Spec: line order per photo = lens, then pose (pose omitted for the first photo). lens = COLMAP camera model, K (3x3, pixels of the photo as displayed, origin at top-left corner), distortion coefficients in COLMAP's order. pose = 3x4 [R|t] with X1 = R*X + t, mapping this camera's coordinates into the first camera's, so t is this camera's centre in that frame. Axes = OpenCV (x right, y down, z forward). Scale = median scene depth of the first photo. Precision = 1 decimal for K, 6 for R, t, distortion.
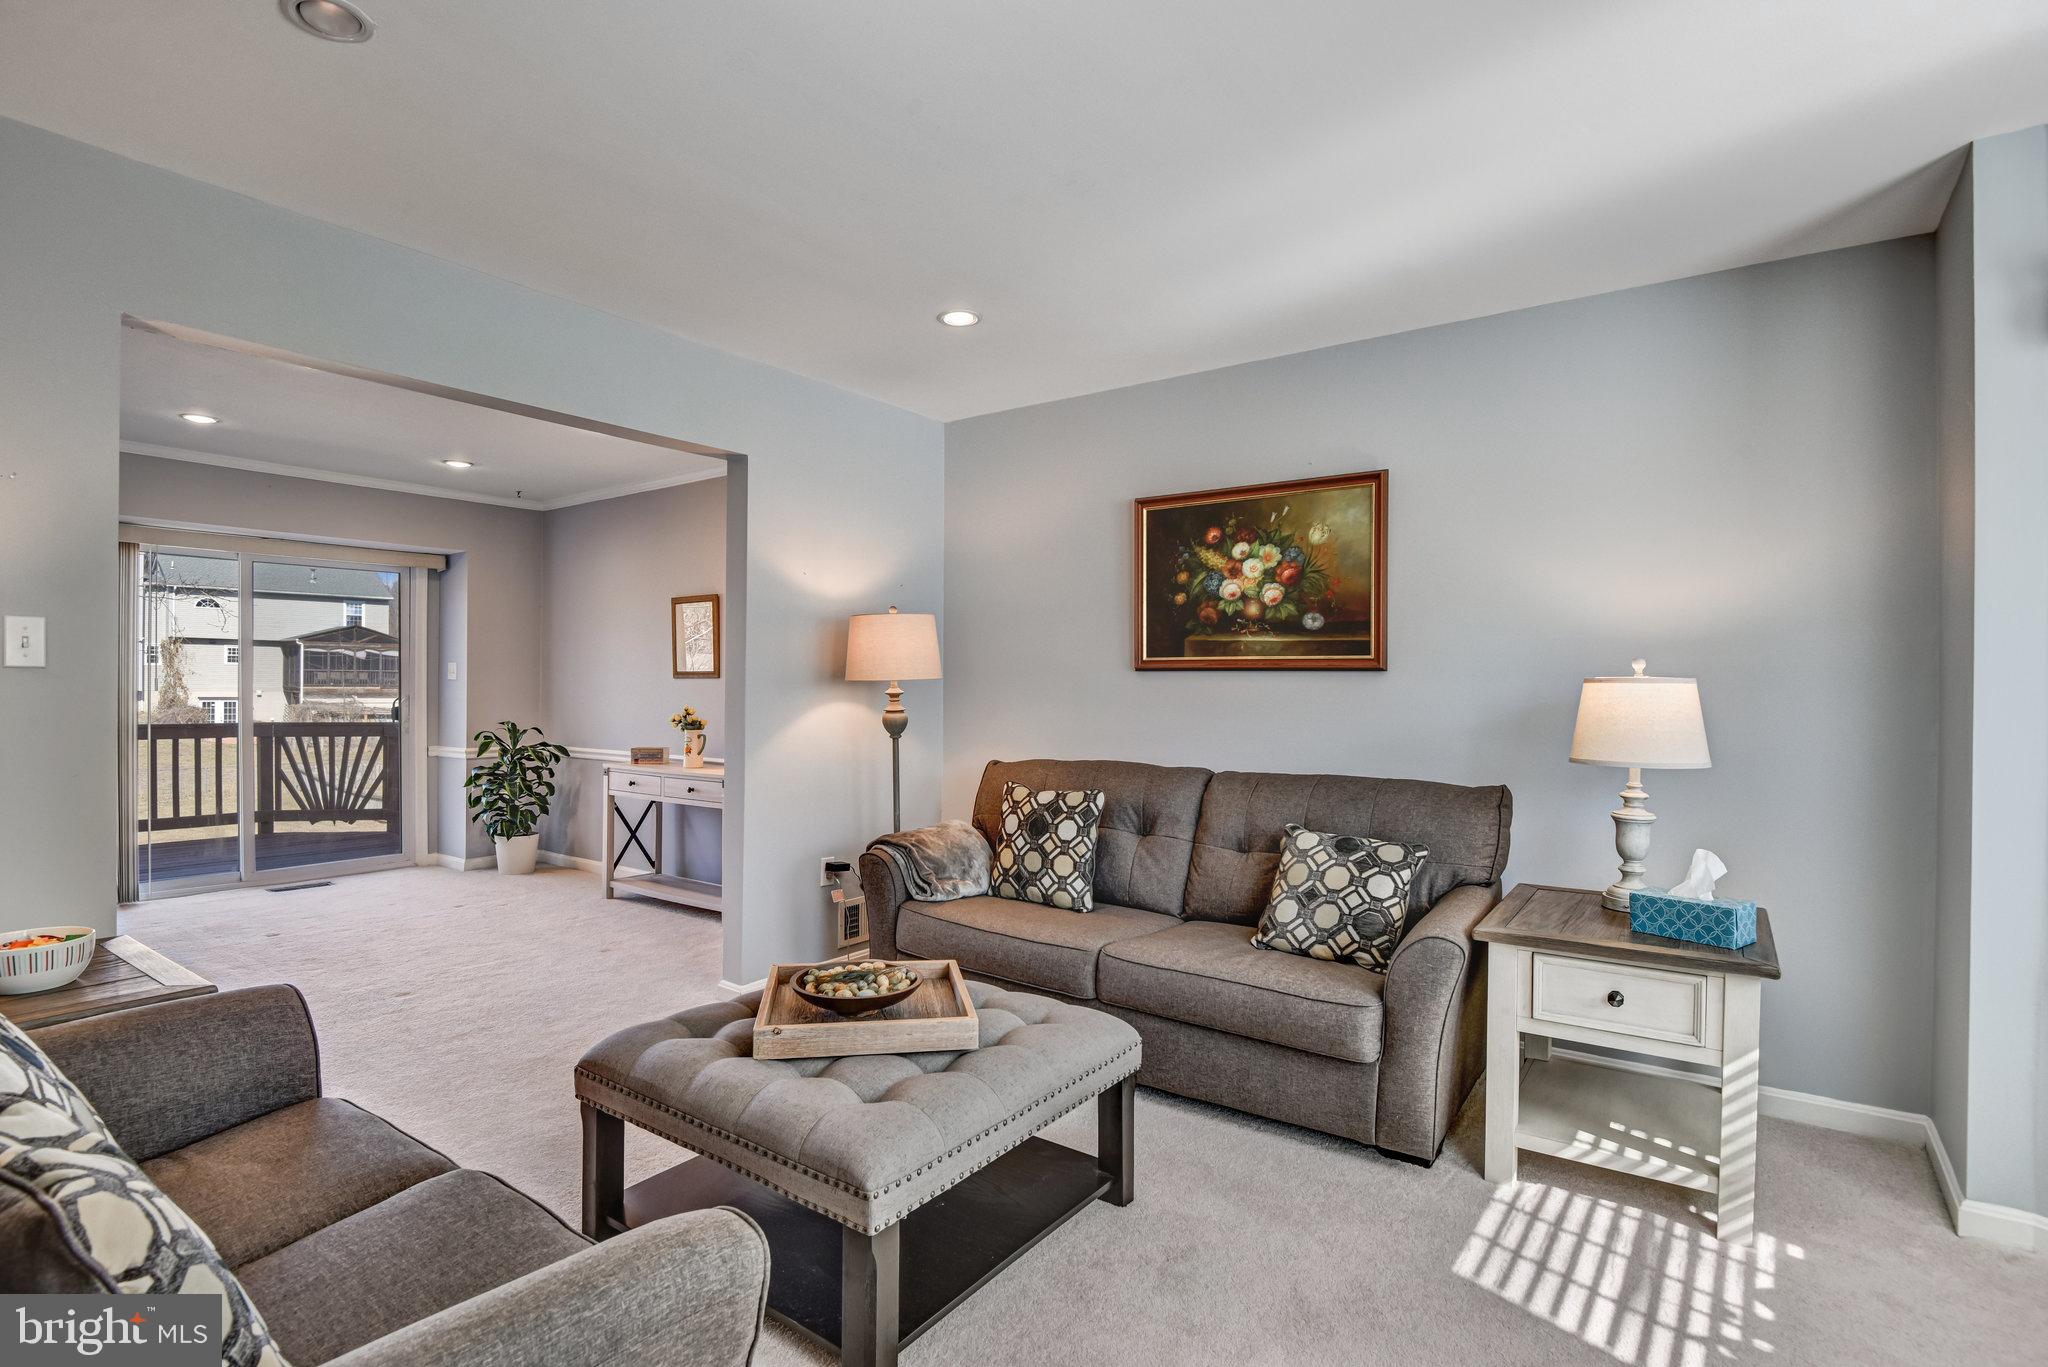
lens RADIAL K [[1004.6, 0, 1022.5], [0, 1004.6, 694.8], [0, 0, 1]] dist [-0.015313, -0.001596]
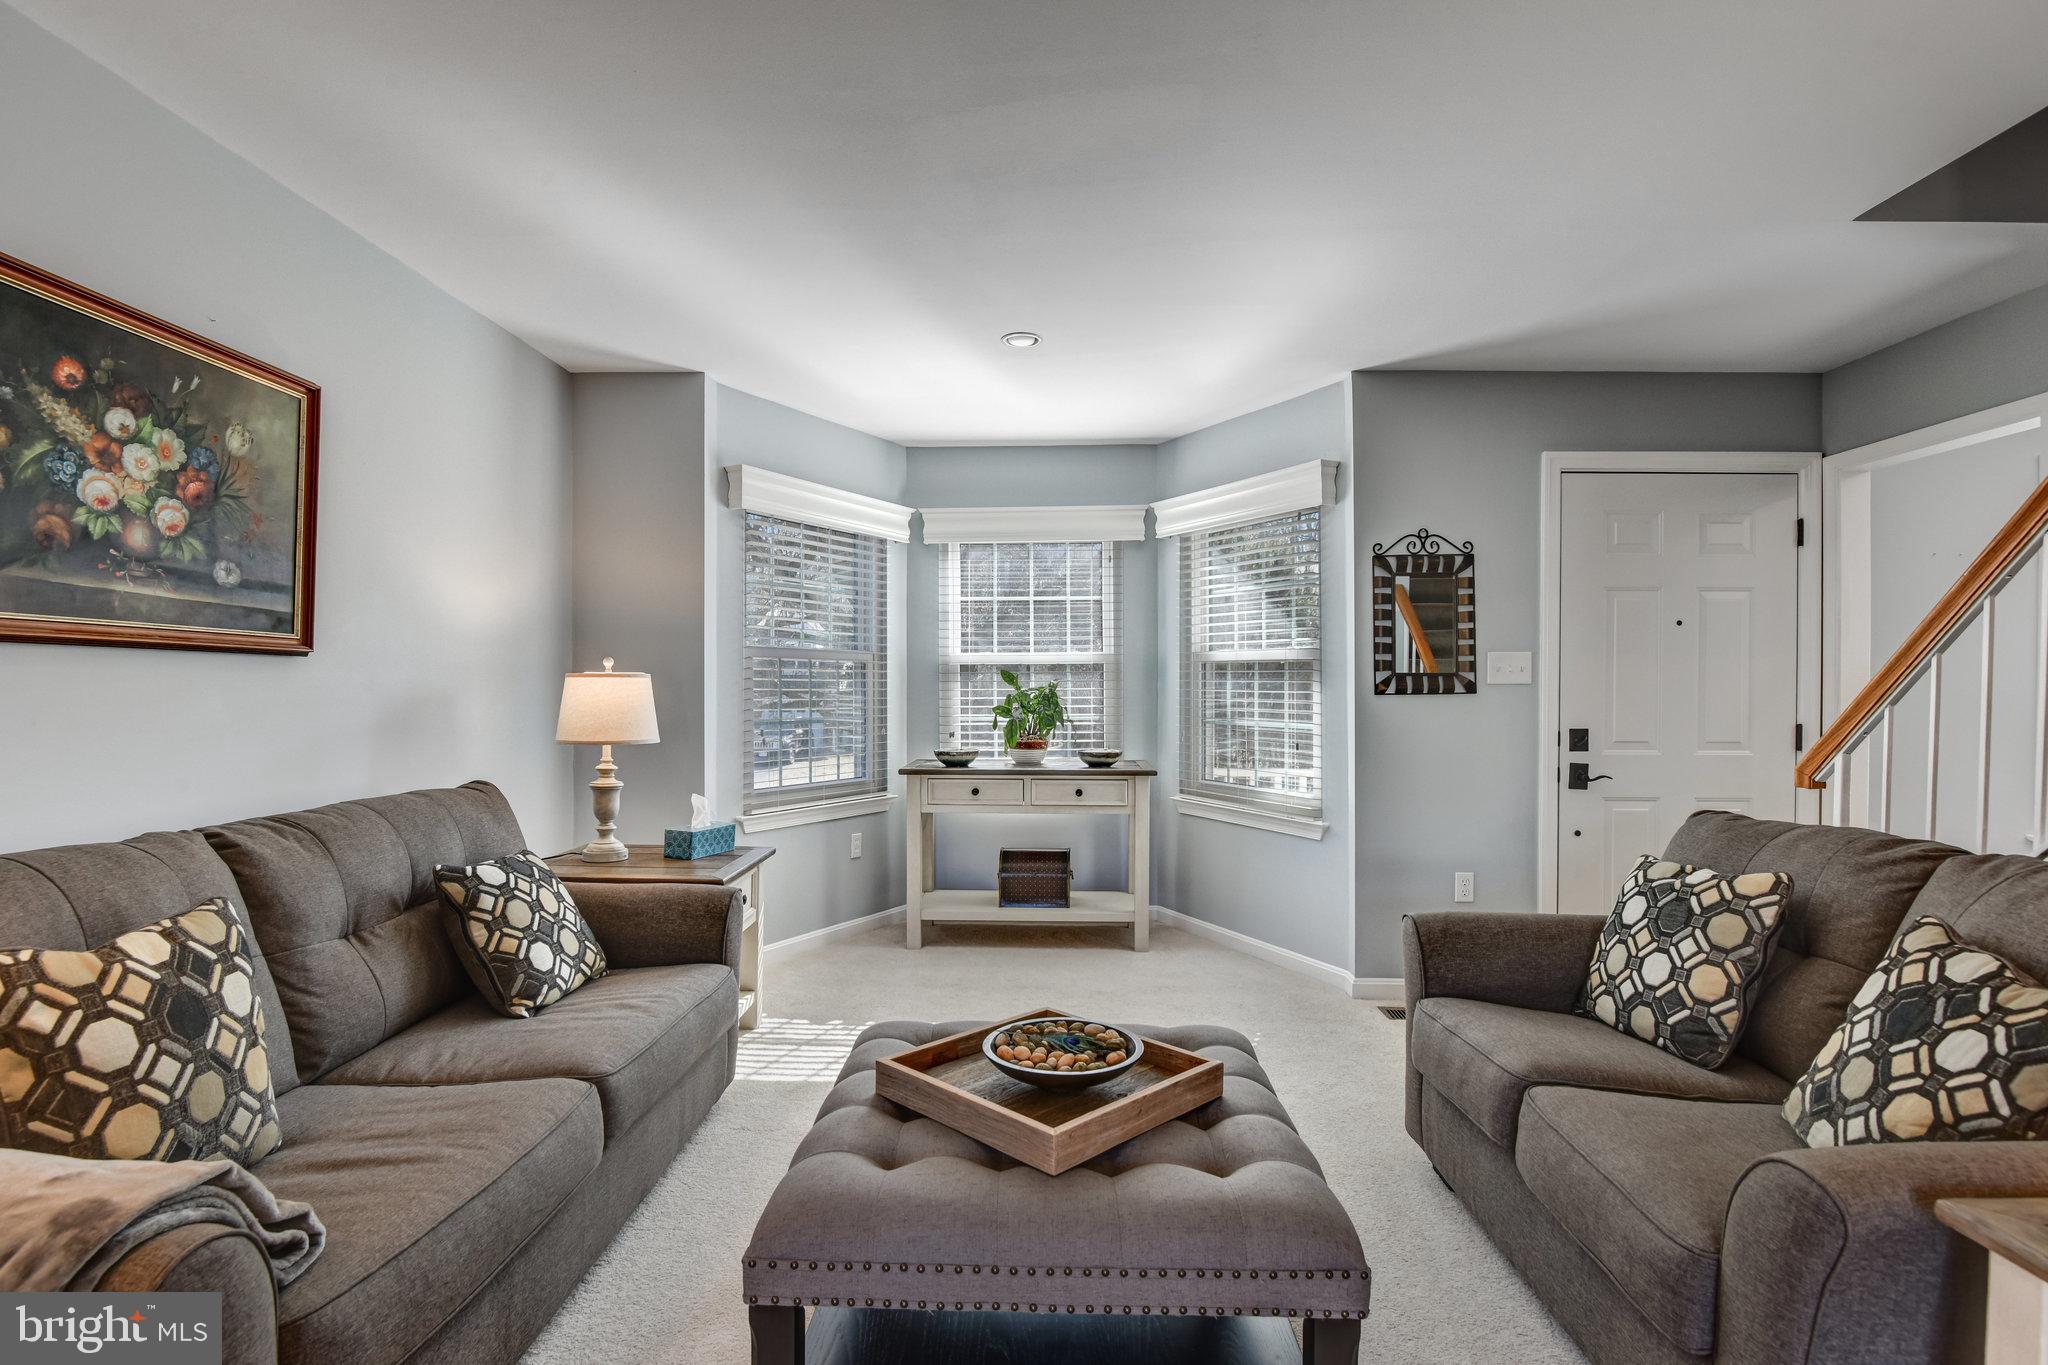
lens RADIAL K [[1004.6, 0, 1024.7], [0, 1004.6, 683.9], [0, 0, 1]] dist [-0.015313, -0.001596]
pose [[-0.577679, -0.005286, 0.816247, -0.350681], [-0.001018, 0.999983, 0.005755, -0.005406], [-0.816264, 0.002494, -0.577674, 0.646580]]
